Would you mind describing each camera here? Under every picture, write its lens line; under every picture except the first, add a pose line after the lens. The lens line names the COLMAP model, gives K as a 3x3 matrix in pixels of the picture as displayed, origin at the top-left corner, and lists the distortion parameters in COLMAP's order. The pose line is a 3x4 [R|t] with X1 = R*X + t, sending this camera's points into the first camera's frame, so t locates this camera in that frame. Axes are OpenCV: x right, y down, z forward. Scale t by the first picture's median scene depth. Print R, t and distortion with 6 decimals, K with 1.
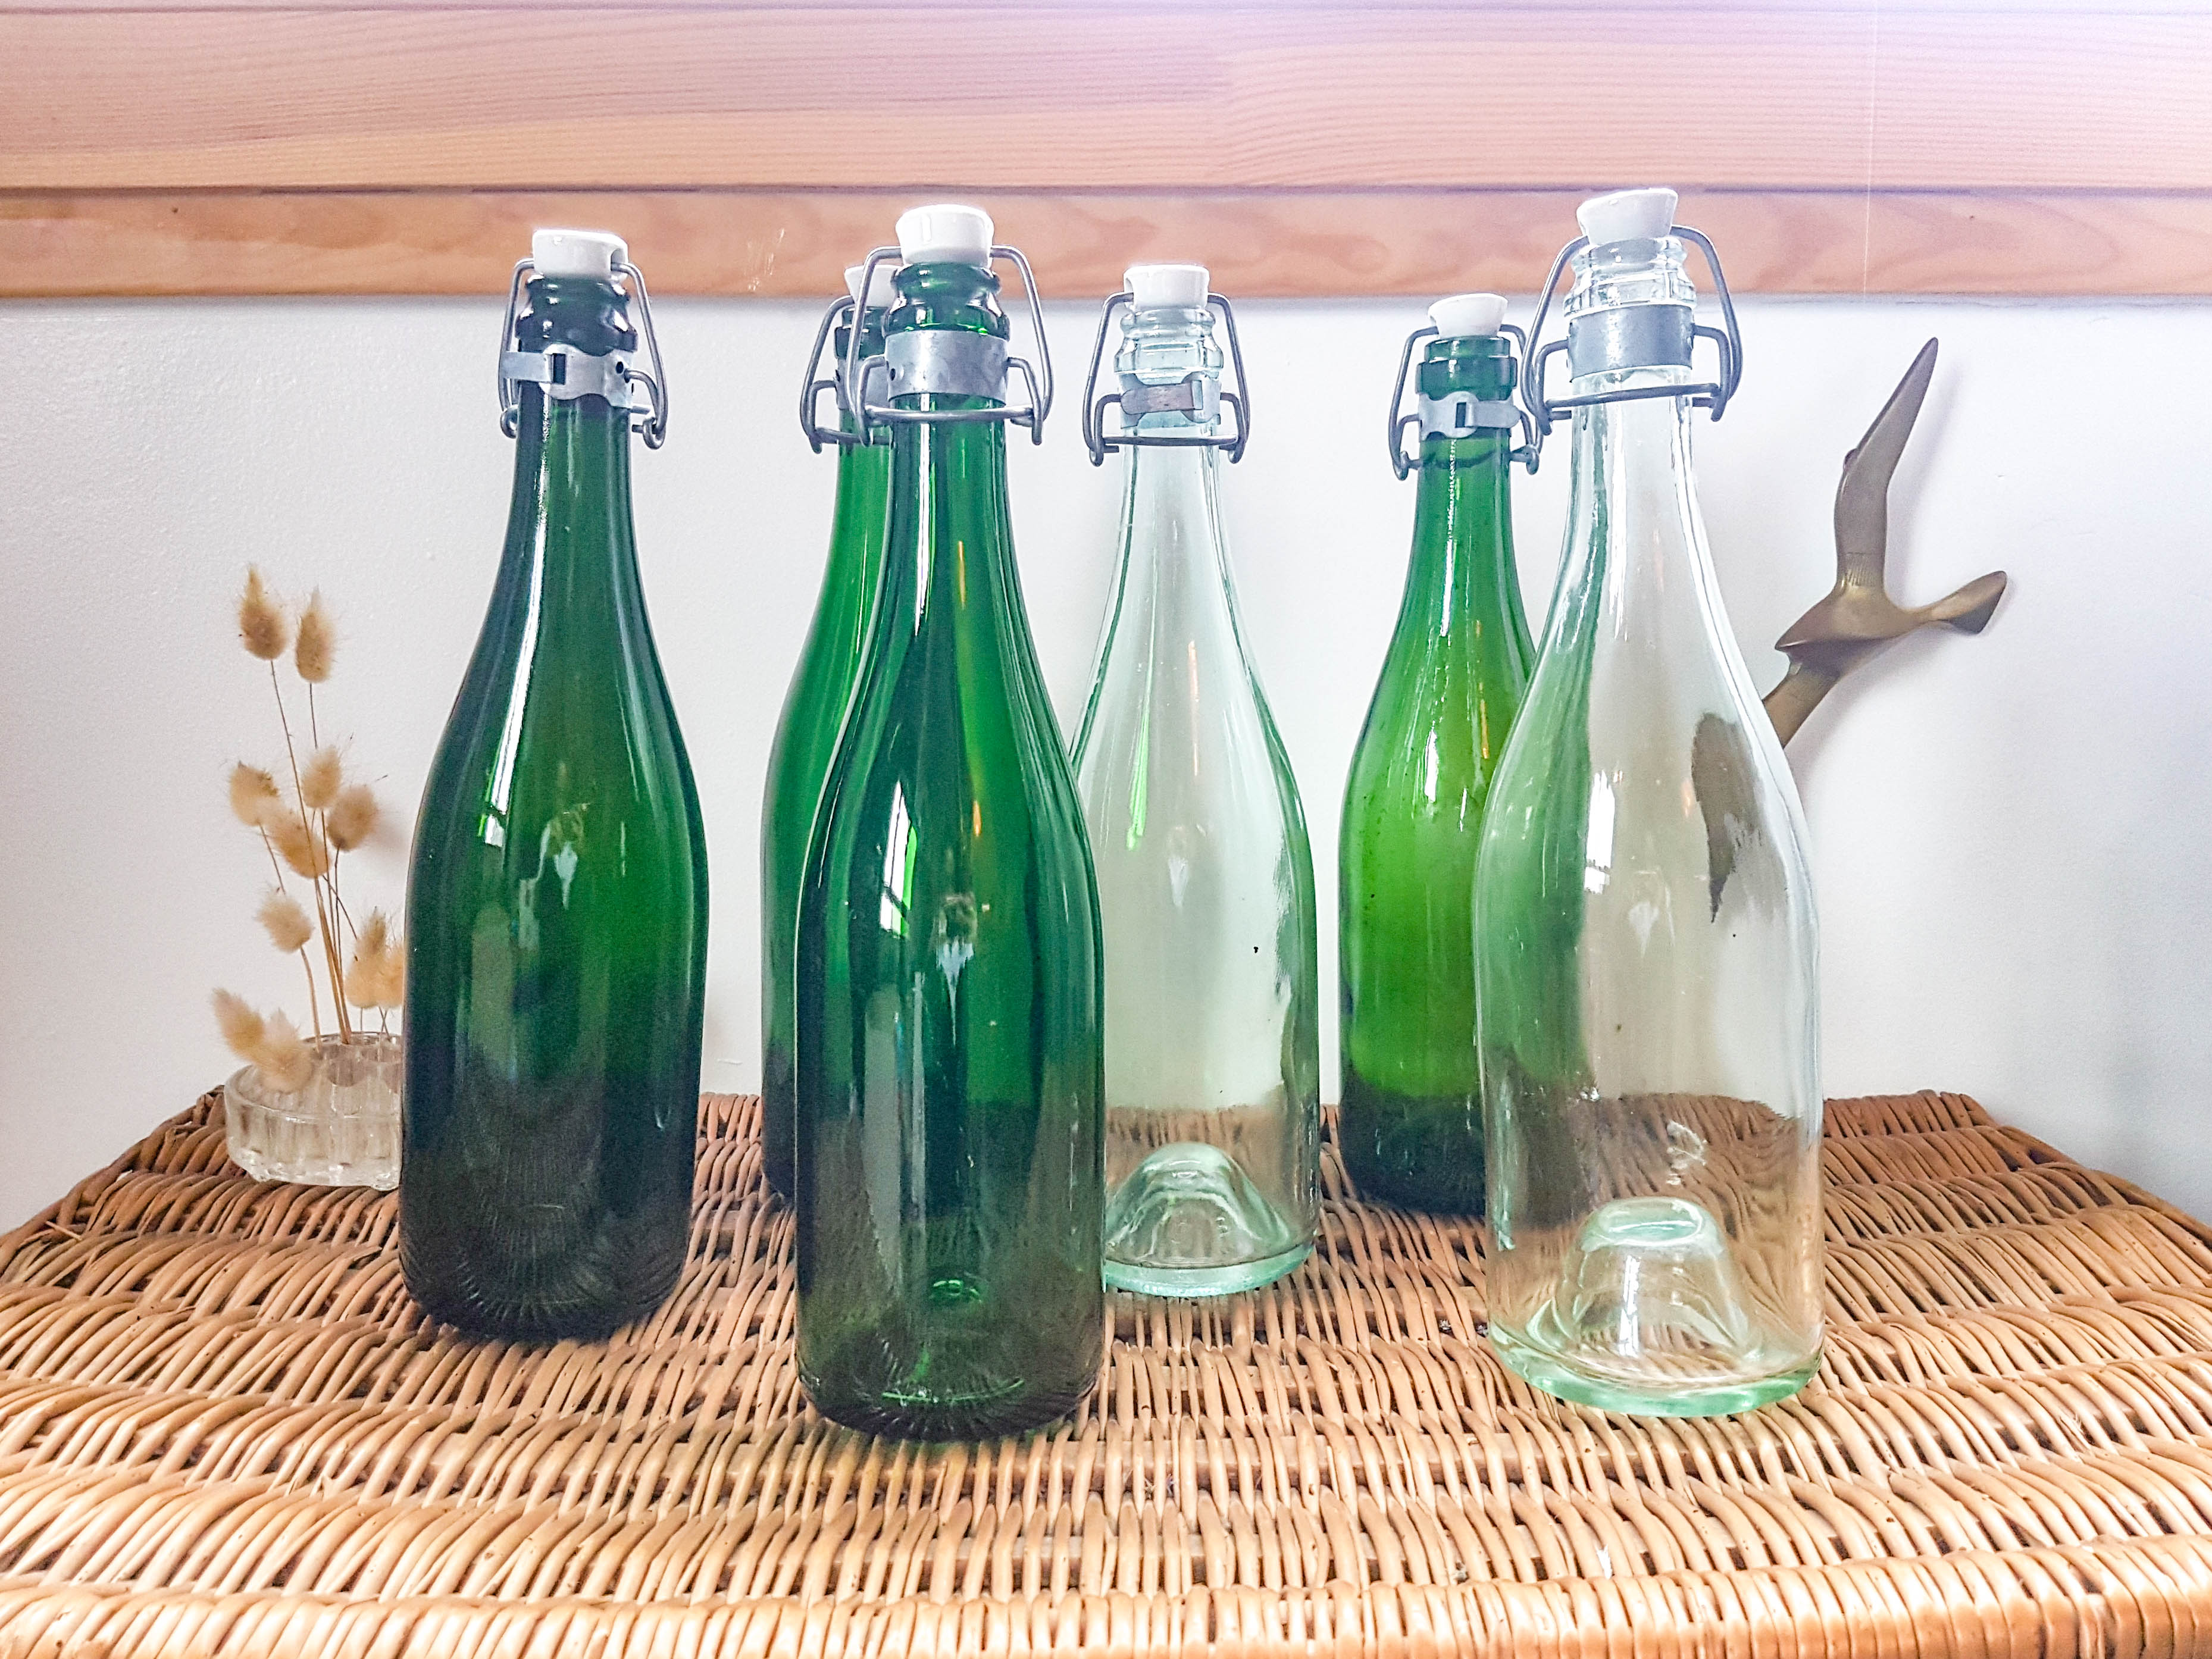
lens RADIAL K [[1783.3, 0, 1096.2], [0, 1783.3, 885.2], [0, 0, 1]] dist [0.138070, -0.280287]
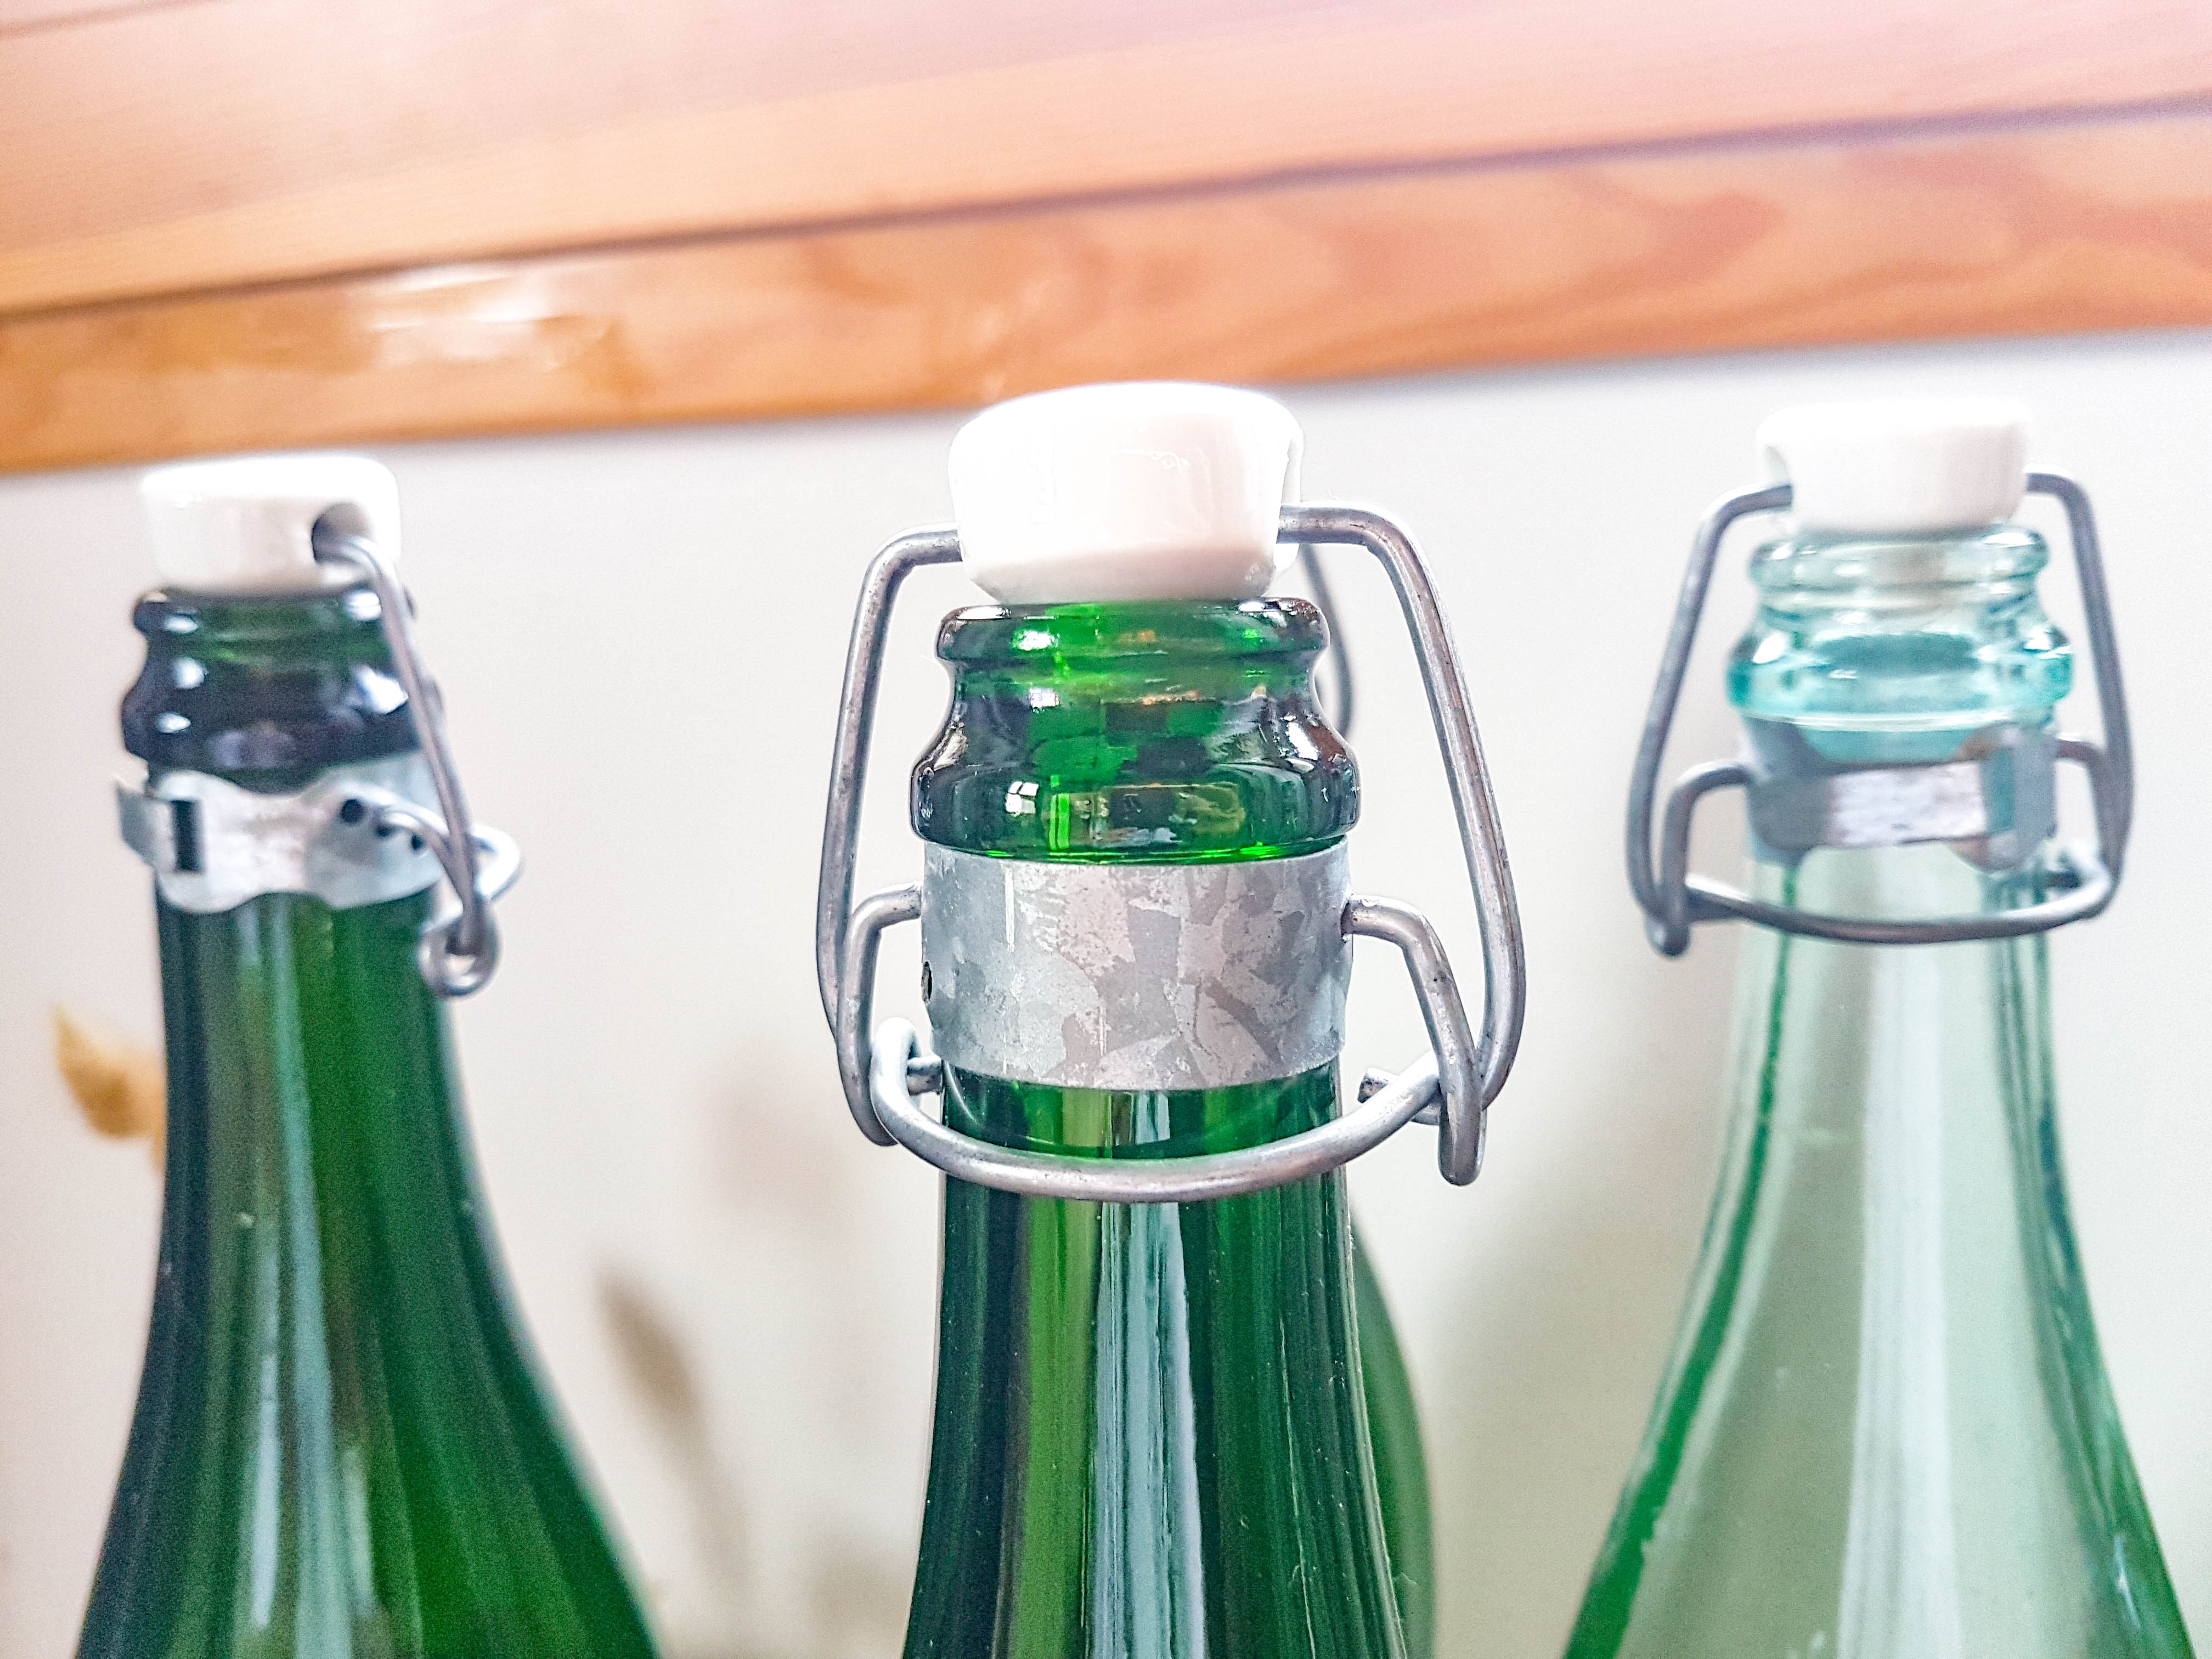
lens RADIAL K [[1763.1, 0, 1046.0], [0, 1763.1, 828.3], [0, 0, 1]] dist [0.103347, -0.319520]
pose [[0.952111, 0.007974, -0.305648, -0.009973], [-0.003198, 0.999865, 0.016125, -0.275014], [0.305735, -0.014375, 0.952008, 0.654687]]
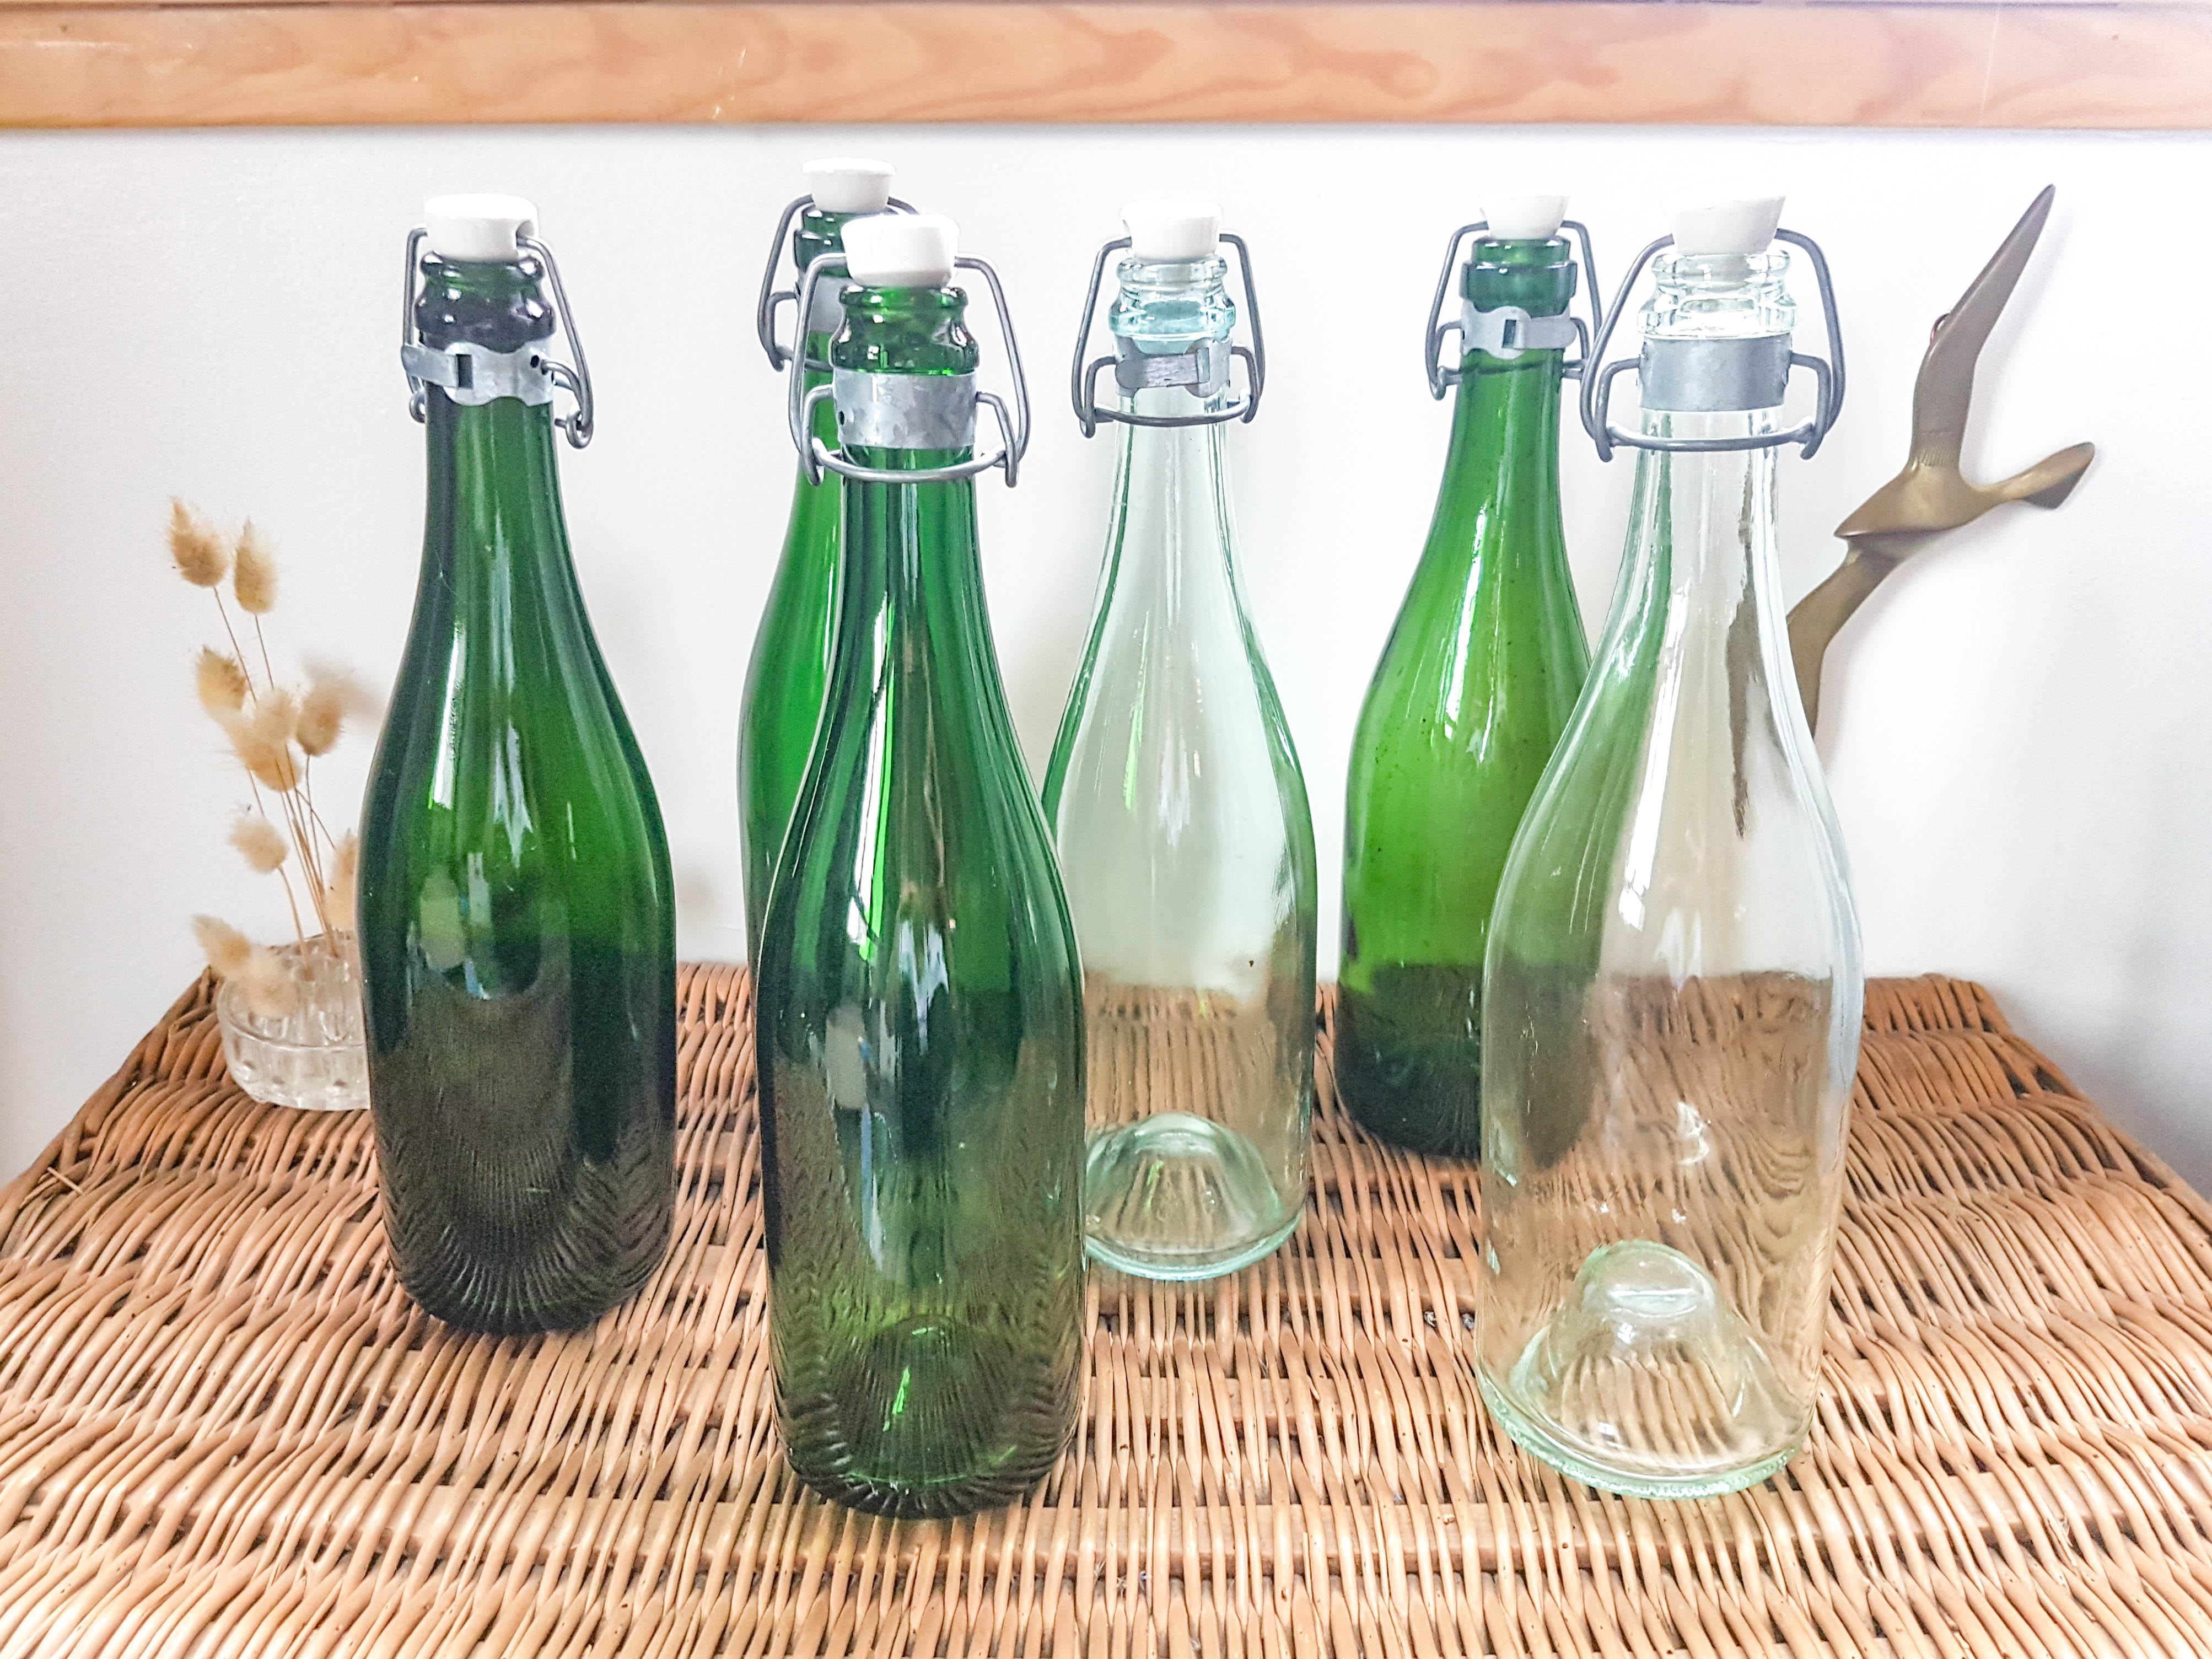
lens RADIAL K [[1669.2, 0, 1070.9], [0, 1669.2, 839.8], [0, 0, 1]] dist [0.096255, -0.184026]
pose [[0.999498, 0.014432, -0.028203, 0.018706], [-0.007368, 0.971699, 0.236107, -0.244616], [0.030813, -0.235780, 0.971318, 0.158977]]
